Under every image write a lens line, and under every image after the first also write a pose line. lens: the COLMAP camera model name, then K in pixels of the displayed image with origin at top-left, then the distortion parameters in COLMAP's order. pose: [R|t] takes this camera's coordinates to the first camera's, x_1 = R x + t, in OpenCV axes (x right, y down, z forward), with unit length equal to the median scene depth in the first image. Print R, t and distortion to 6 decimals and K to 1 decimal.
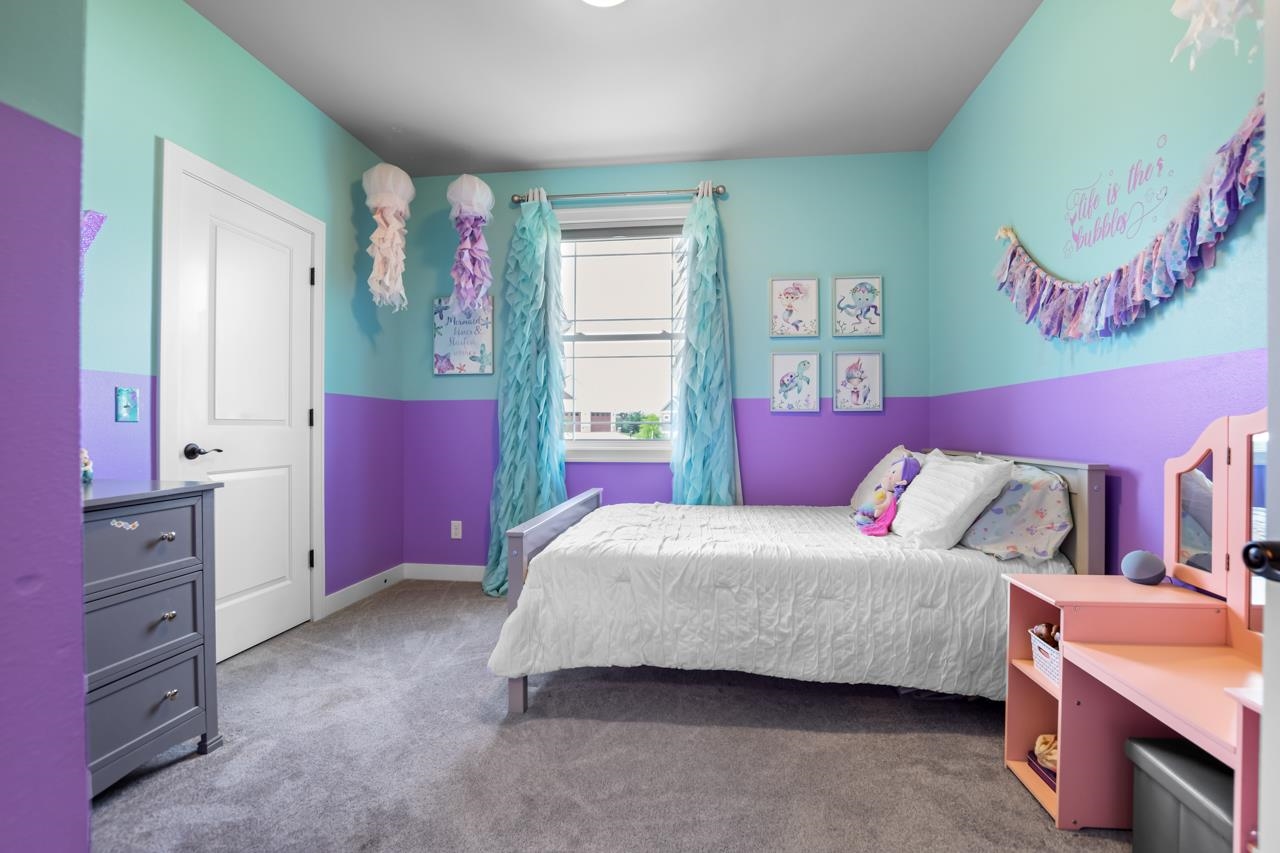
lens RADIAL K [[574.8, 0, 644.2], [0, 574.8, 436.3], [0, 0, 1]] dist [-0.027935, 0.001229]
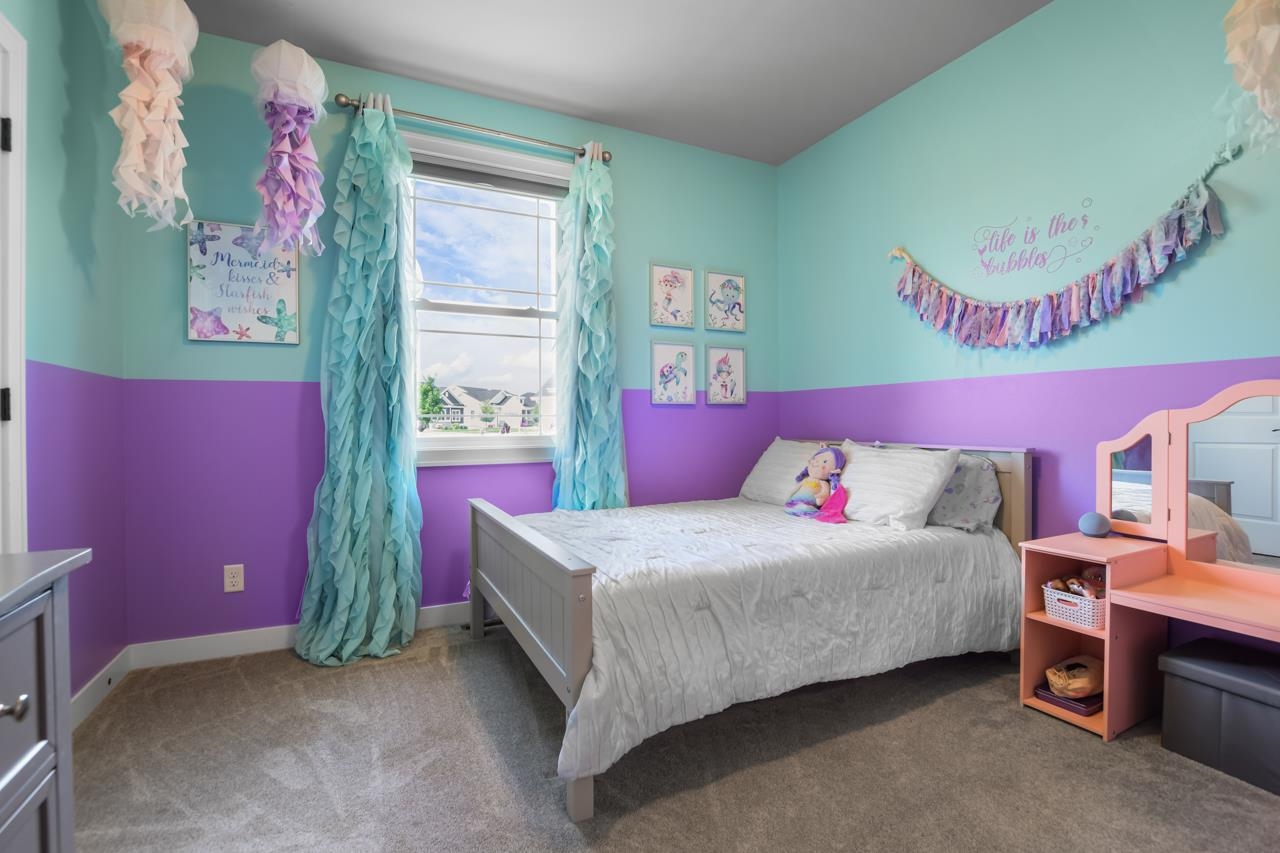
lens RADIAL K [[583.9, 0, 643.7], [0, 583.9, 431.0], [0, 0, 1]] dist [-0.027258, 0.000600]
pose [[0.833275, -0.013733, 0.552689, -0.336234], [0.013136, 0.999901, 0.005041, -0.003342], [-0.552703, 0.003060, 0.833373, 0.214684]]
